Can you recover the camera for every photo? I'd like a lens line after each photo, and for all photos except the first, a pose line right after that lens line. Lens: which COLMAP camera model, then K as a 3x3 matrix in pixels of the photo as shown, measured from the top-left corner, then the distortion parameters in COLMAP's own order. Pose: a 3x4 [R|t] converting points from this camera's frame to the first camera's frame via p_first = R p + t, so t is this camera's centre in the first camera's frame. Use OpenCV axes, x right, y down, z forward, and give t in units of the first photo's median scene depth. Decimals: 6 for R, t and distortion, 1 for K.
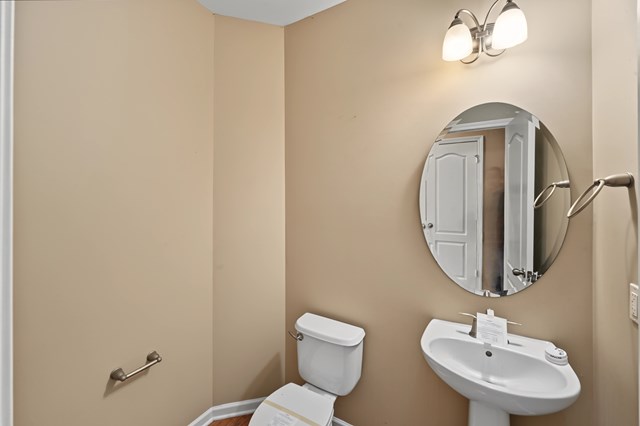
lens RADIAL K [[262.5, 0, 319.6], [0, 262.5, 208.2], [0, 0, 1]] dist [0.002024, -0.000656]
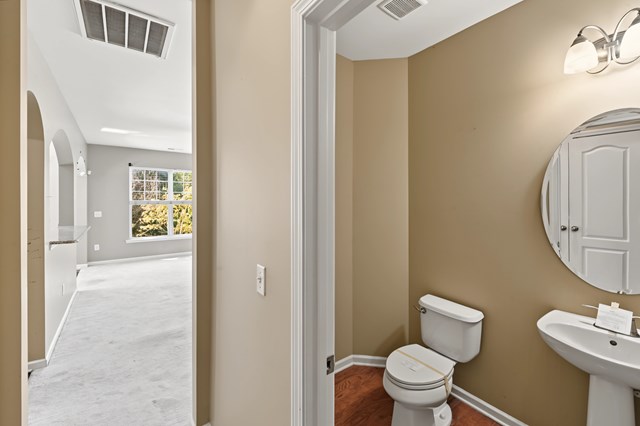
lens RADIAL K [[268.8, 0, 319.4], [0, 268.8, 200.8], [0, 0, 1]] dist [-0.000170, -0.000575]
pose [[0.920398, 0.002092, -0.390977, -0.031641], [-0.011264, 0.999713, -0.021166, 0.002878], [0.390820, 0.023885, 0.920157, -0.382453]]
